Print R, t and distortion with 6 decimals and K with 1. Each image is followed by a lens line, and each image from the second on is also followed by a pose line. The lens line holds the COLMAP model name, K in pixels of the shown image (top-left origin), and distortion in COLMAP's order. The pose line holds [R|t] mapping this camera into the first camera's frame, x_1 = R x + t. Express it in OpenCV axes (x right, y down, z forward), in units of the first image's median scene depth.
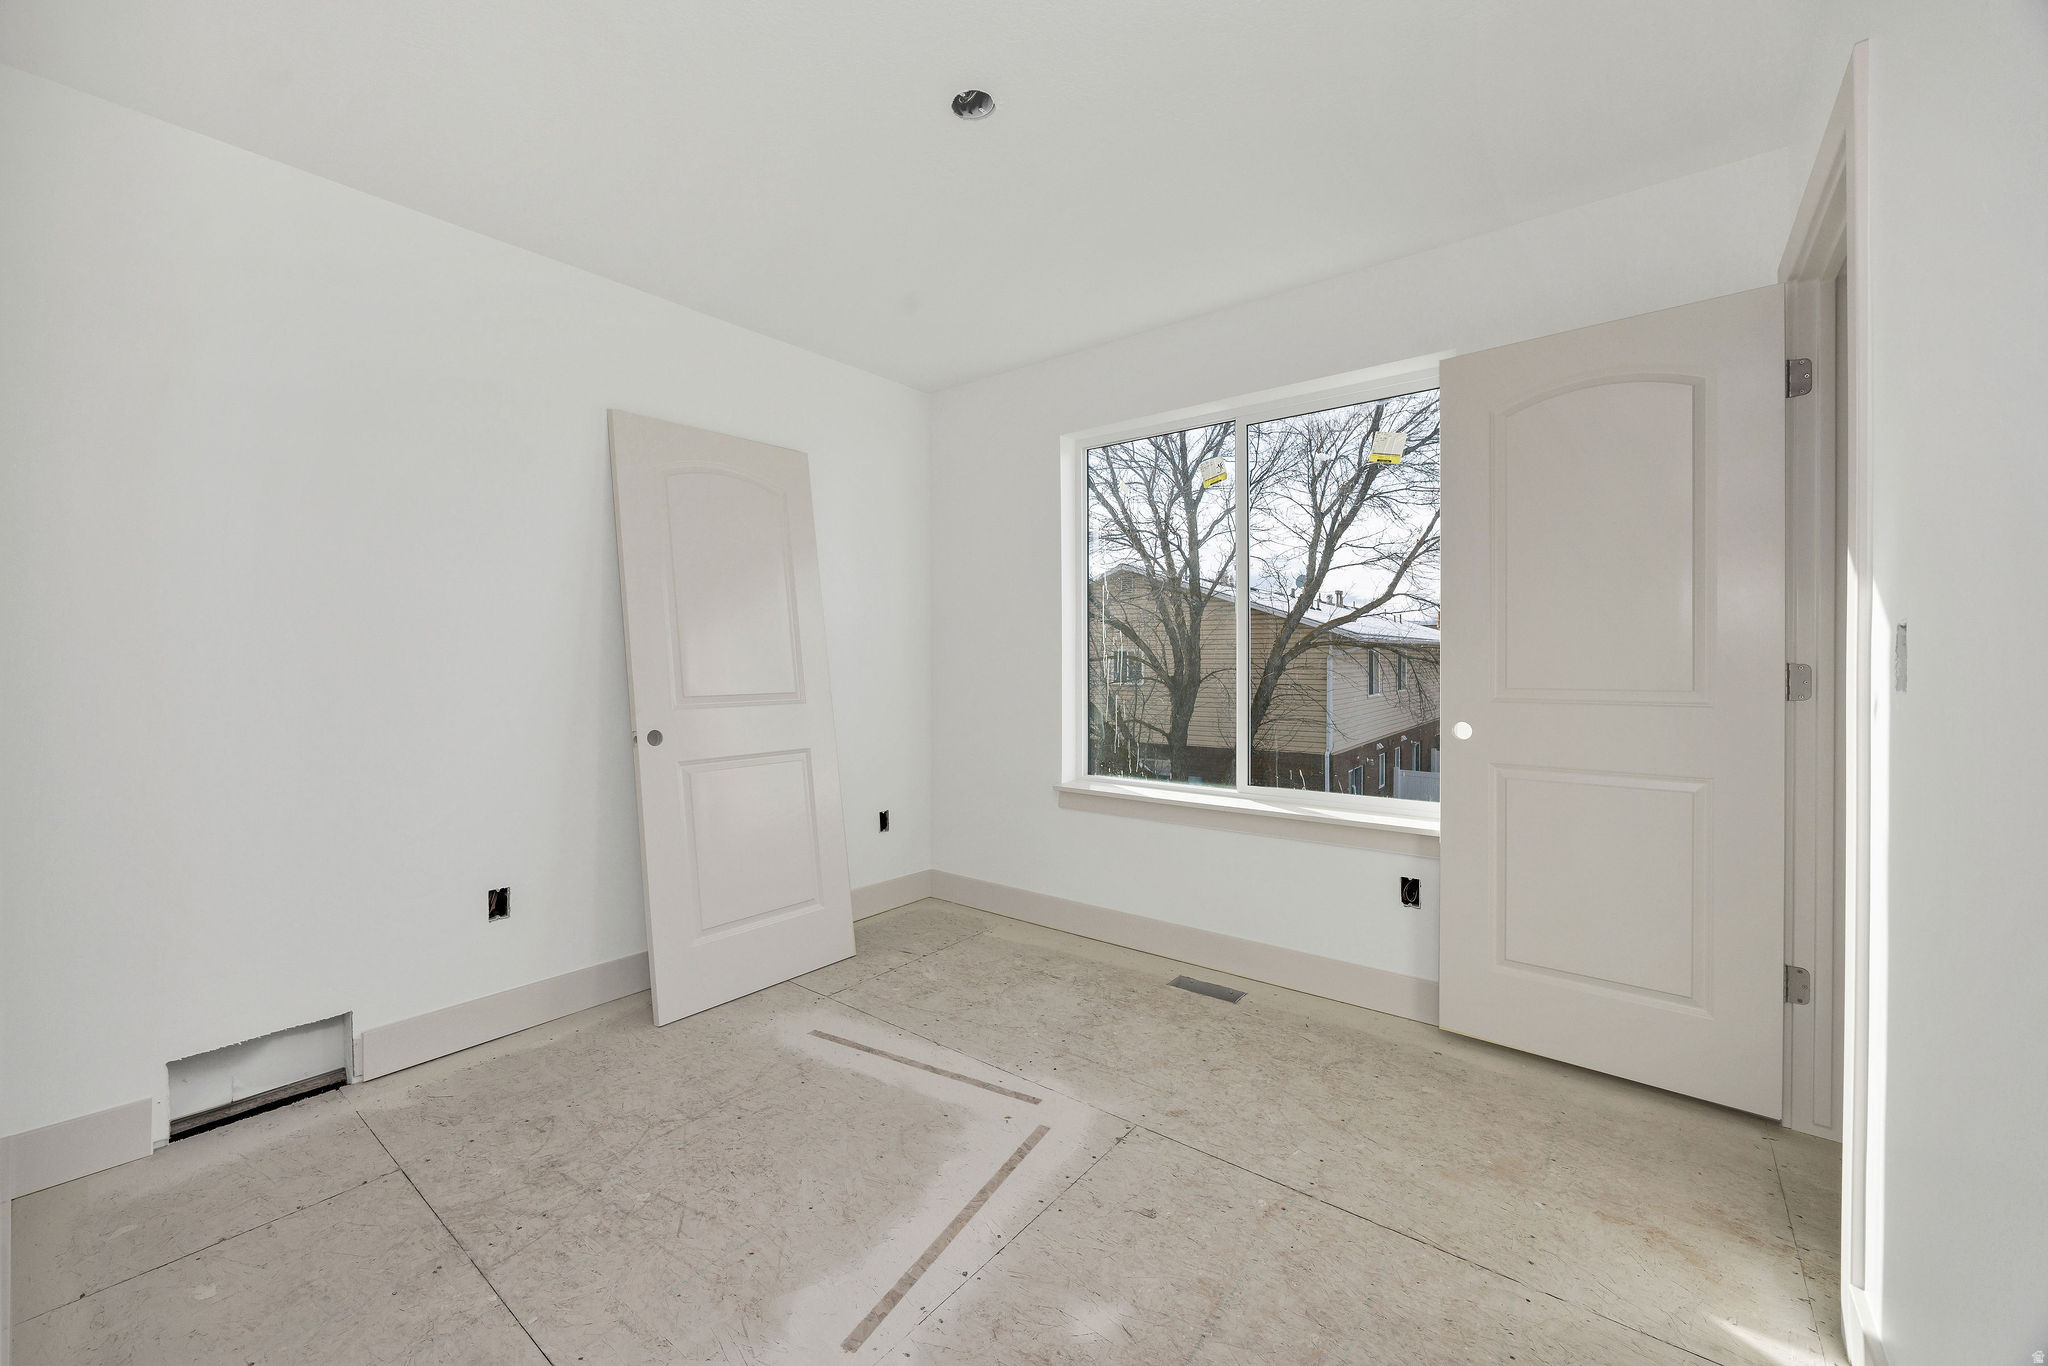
lens RADIAL K [[802.2, 0, 1027.6], [0, 802.2, 674.3], [0, 0, 1]] dist [0.014978, -0.000193]
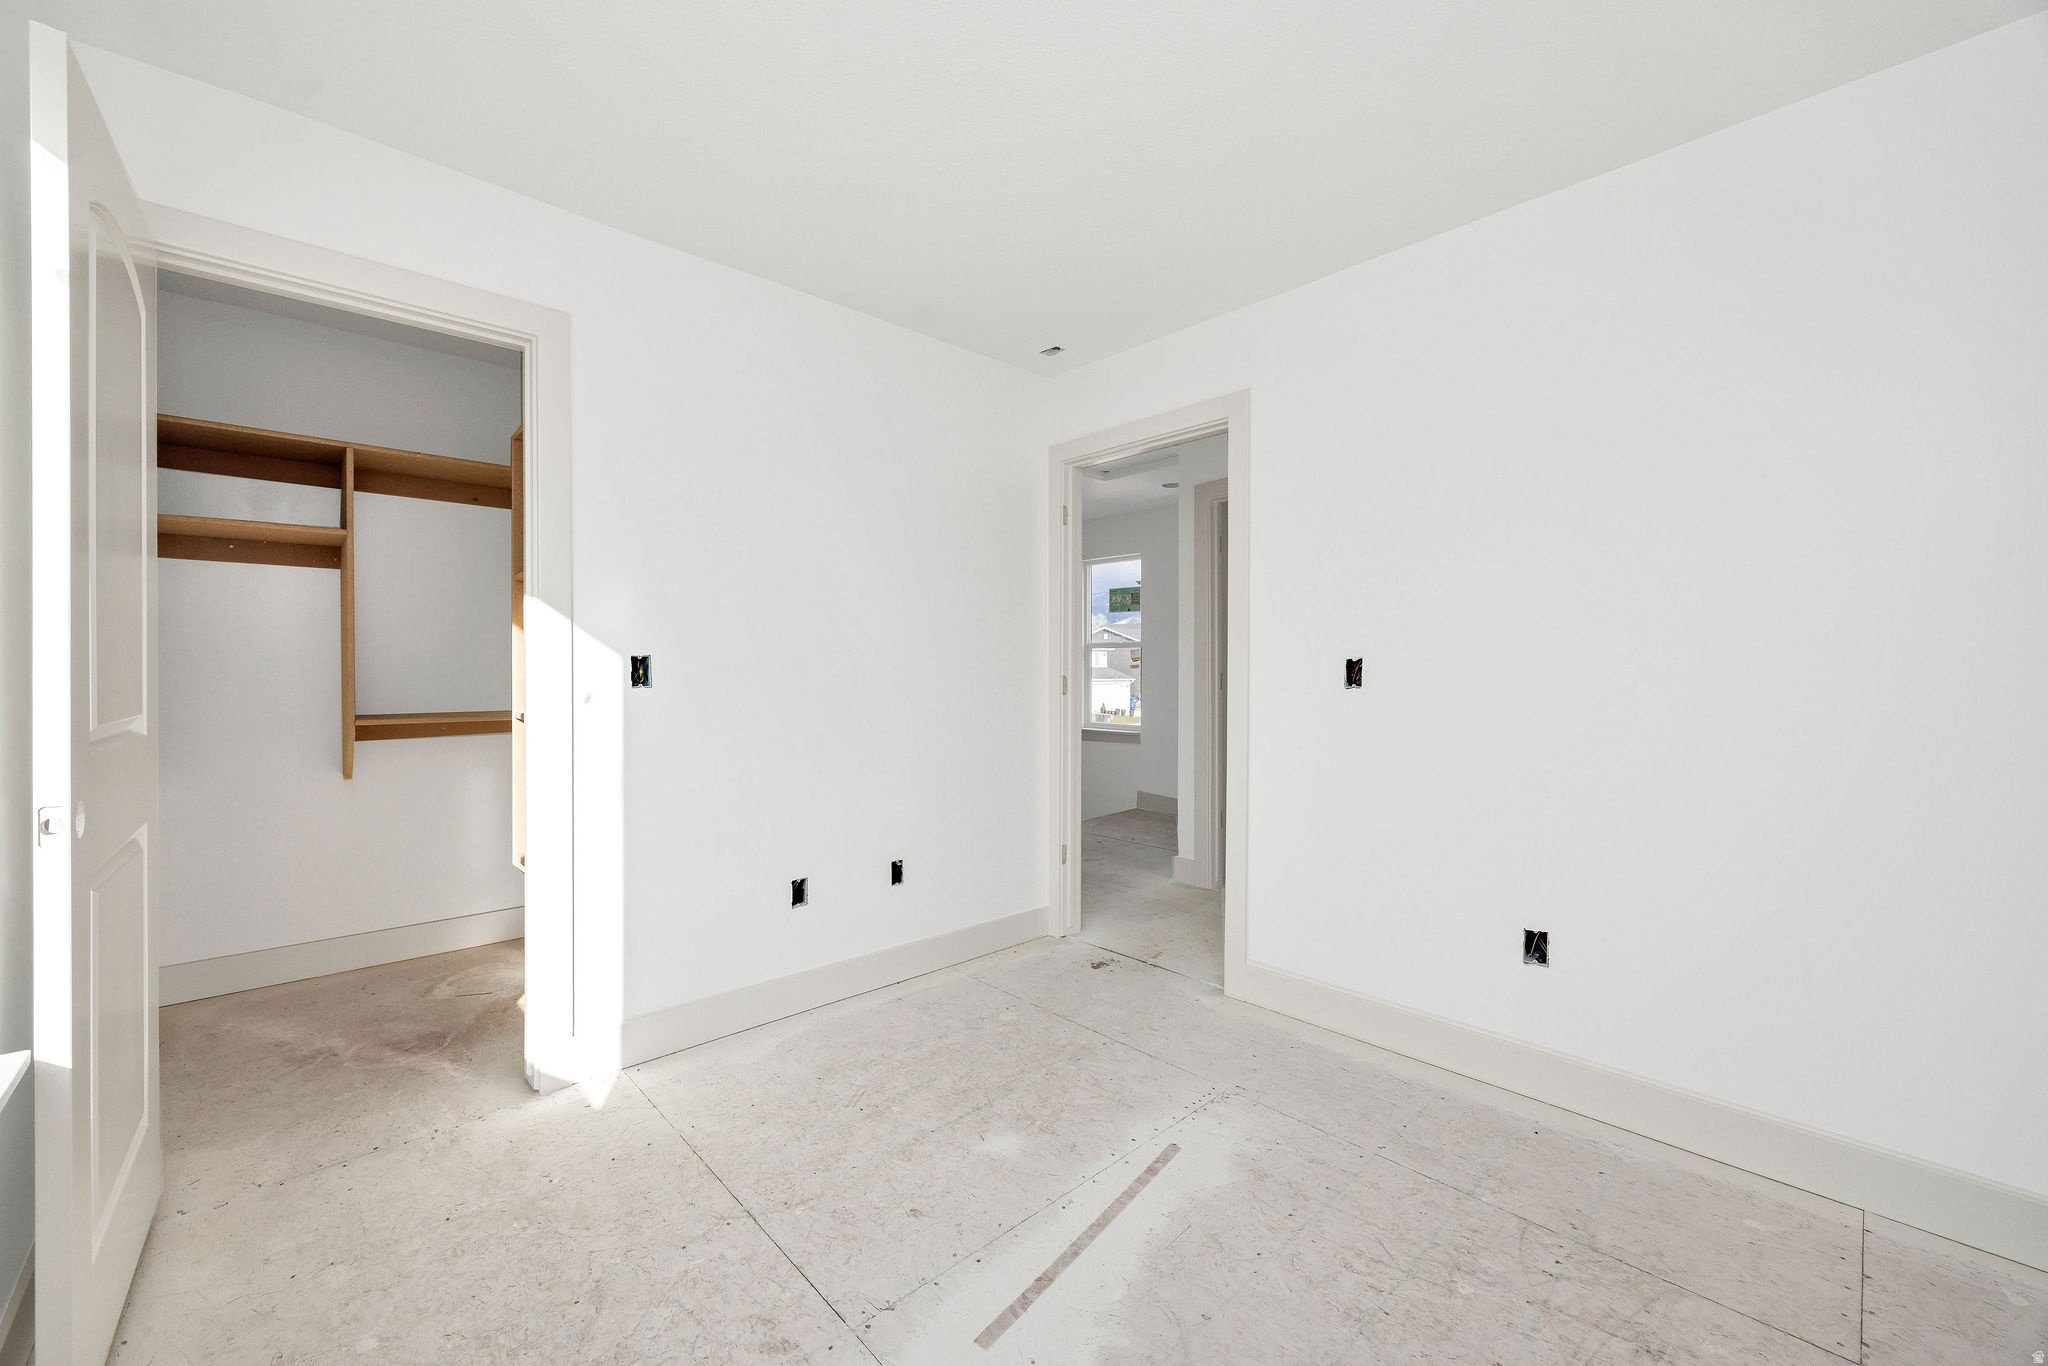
lens RADIAL K [[802.2, 0, 1021.0], [0, 802.2, 674.8], [0, 0, 1]] dist [0.014978, -0.000193]
pose [[-0.985813, -0.004750, 0.167781, -0.150083], [-0.000633, 0.999698, 0.024583, -0.038020], [-0.167847, 0.024128, -0.985518, 1.966113]]
